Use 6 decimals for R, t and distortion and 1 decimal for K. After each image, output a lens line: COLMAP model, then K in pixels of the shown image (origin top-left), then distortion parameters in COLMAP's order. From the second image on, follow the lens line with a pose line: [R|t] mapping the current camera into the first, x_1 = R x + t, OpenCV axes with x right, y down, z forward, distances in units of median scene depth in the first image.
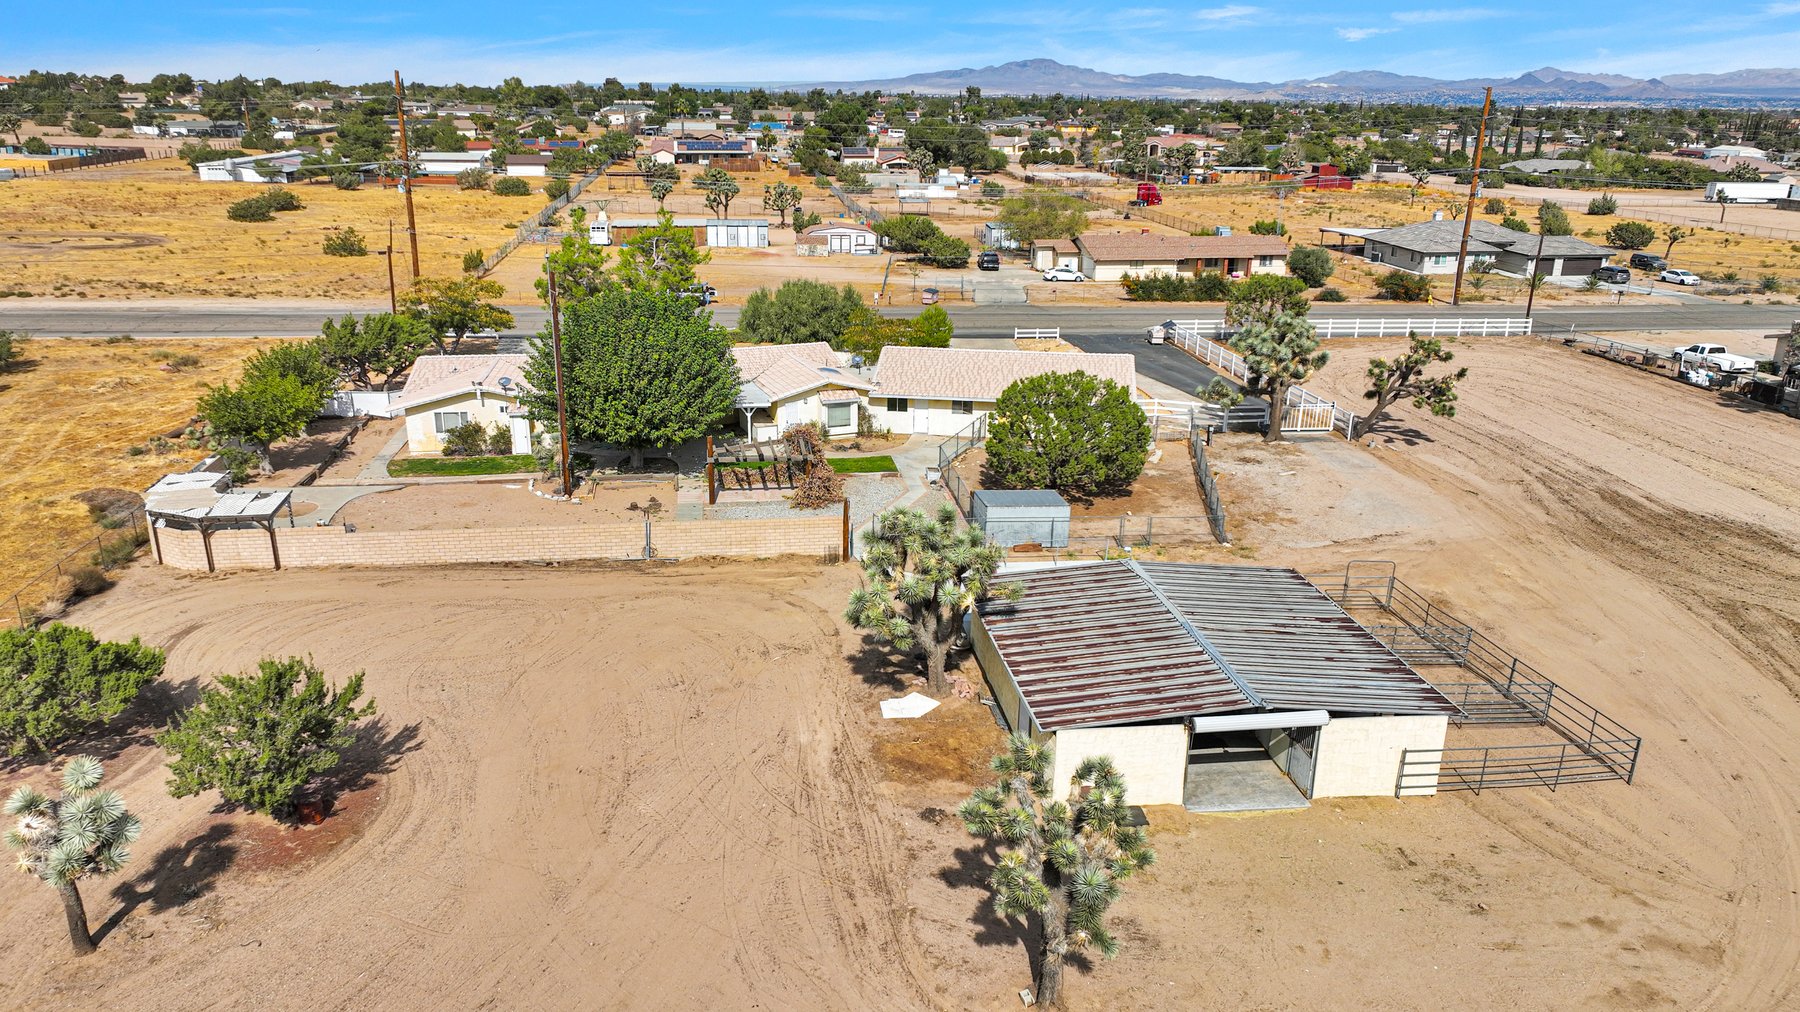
lens RADIAL K [[1274.9, 0, 895.8], [0, 1274.9, 504.6], [0, 0, 1]] dist [0.005884, 0.006635]
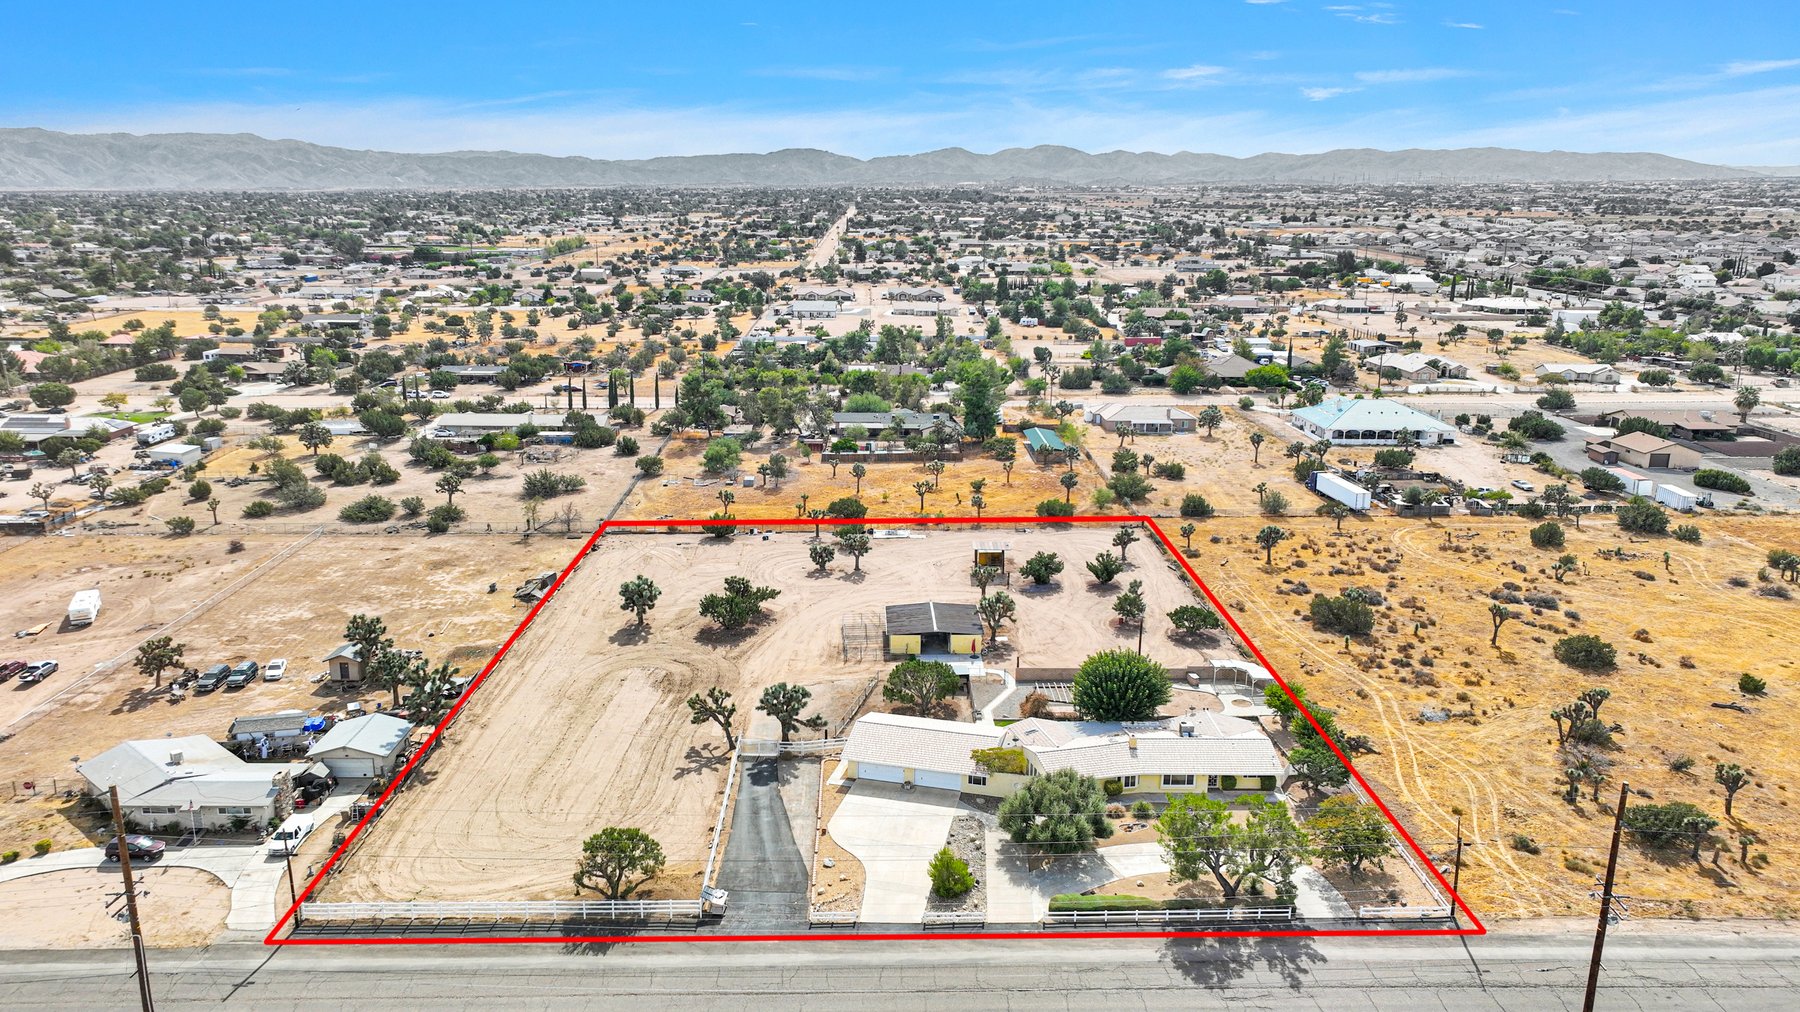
lens RADIAL K [[1273.8, 0, 900.0], [0, 1273.8, 506.0], [0, 0, 1]] dist [0.003253, 0.003348]
pose [[-0.993425, -0.048690, 0.103618, -0.038295], [0.014527, 0.844134, 0.535936, -1.330432], [-0.113562, 0.533917, -0.837876, 2.359869]]
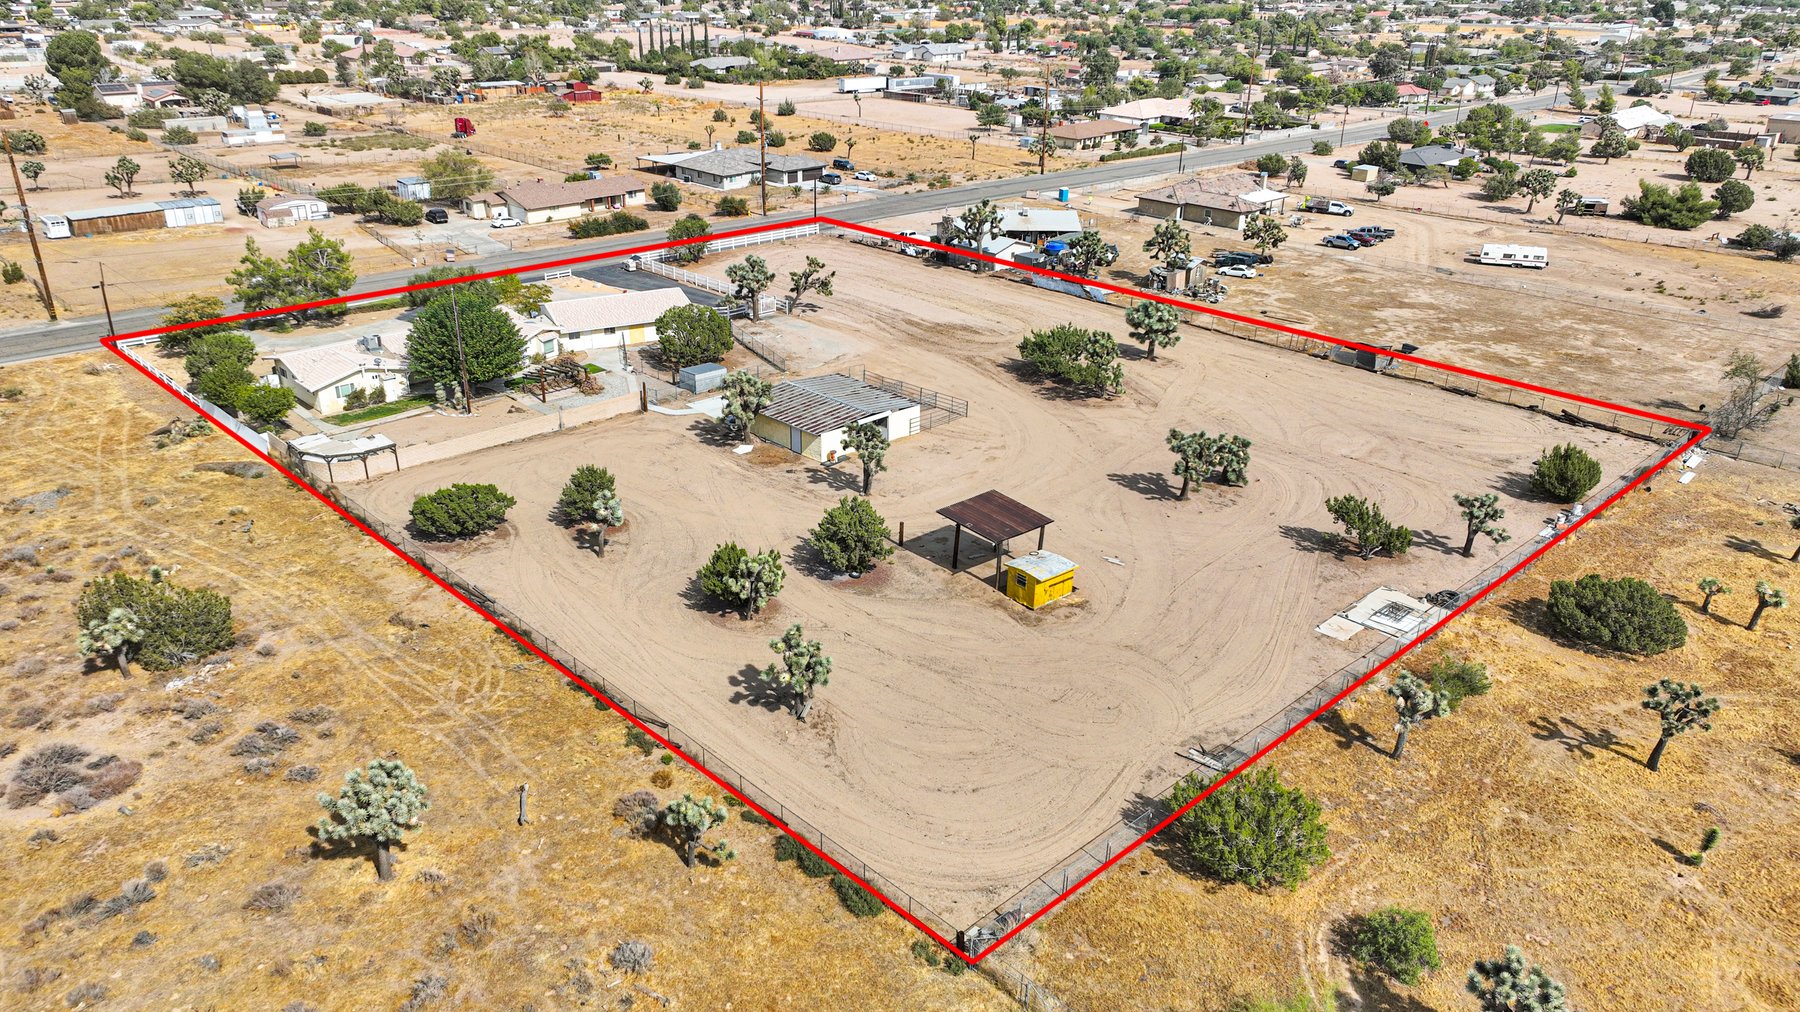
lens RADIAL K [[1274.9, 0, 895.8], [0, 1274.9, 504.6], [0, 0, 1]] dist [0.005884, 0.006635]
pose [[0.807916, -0.241256, 0.537649, -0.658233], [0.182315, 0.969925, 0.161267, -0.054086], [-0.560386, -0.032269, 0.827603, -0.755651]]
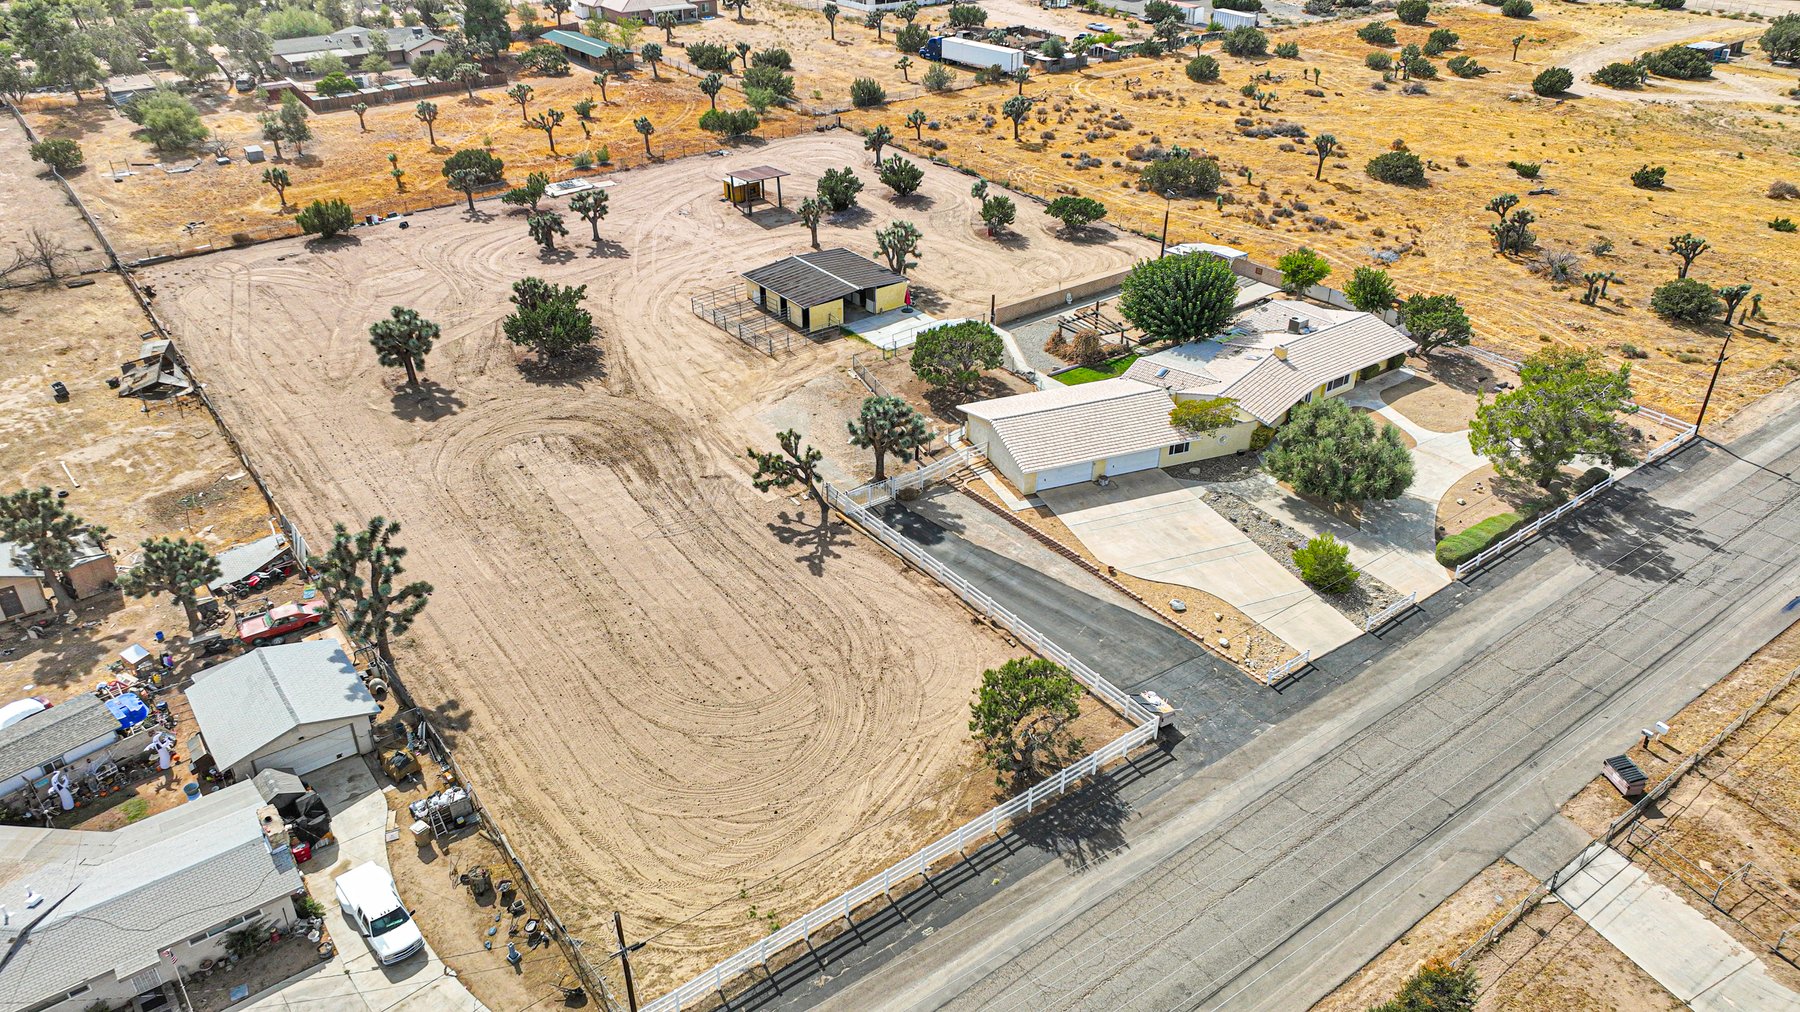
lens RADIAL K [[1274.9, 0, 895.8], [0, 1274.9, 504.6], [0, 0, 1]] dist [0.005884, 0.006635]
pose [[-0.871403, 0.235789, -0.430188, 0.856814], [-0.167414, 0.681338, 0.712566, -0.972365], [0.461118, 0.692952, -0.554245, 1.767572]]
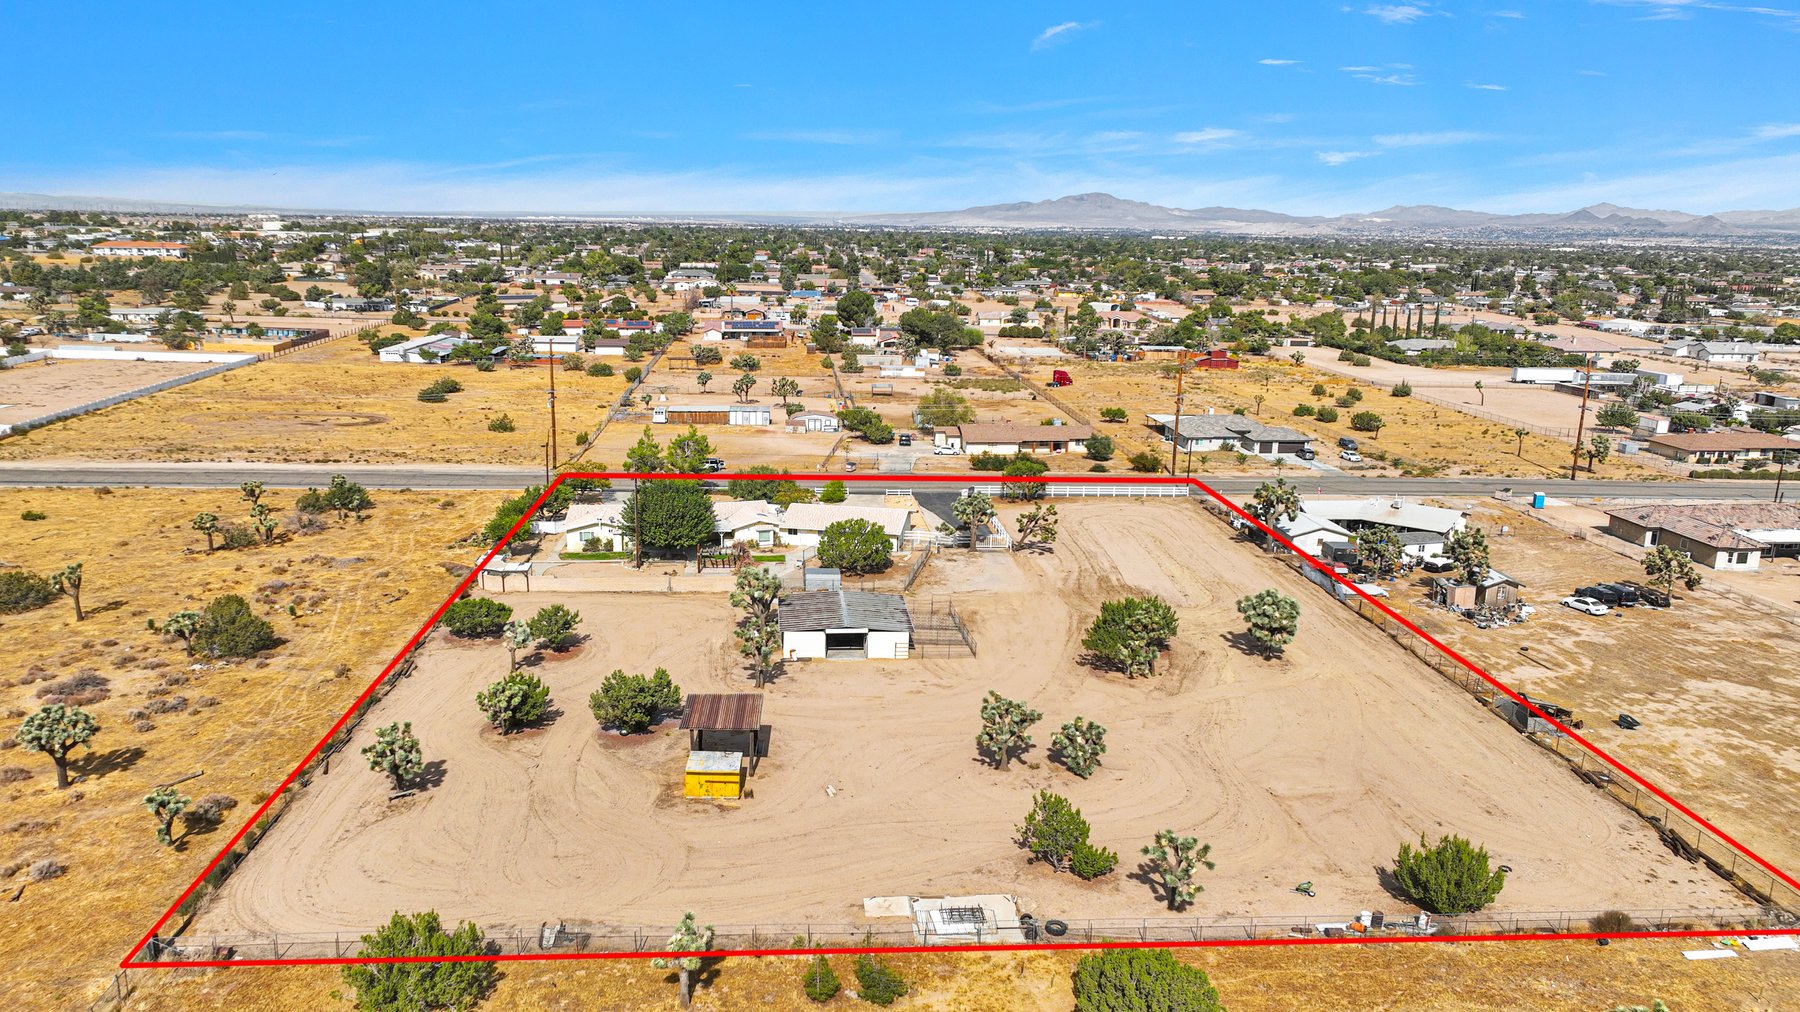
lens RADIAL K [[1274.9, 0, 895.8], [0, 1274.9, 504.6], [0, 0, 1]] dist [0.005884, 0.006635]
pose [[0.998888, 0.015395, -0.044556, 0.266160], [-0.019539, 0.995369, -0.094125, 0.073074], [0.042900, 0.094891, 0.994563, -1.105413]]
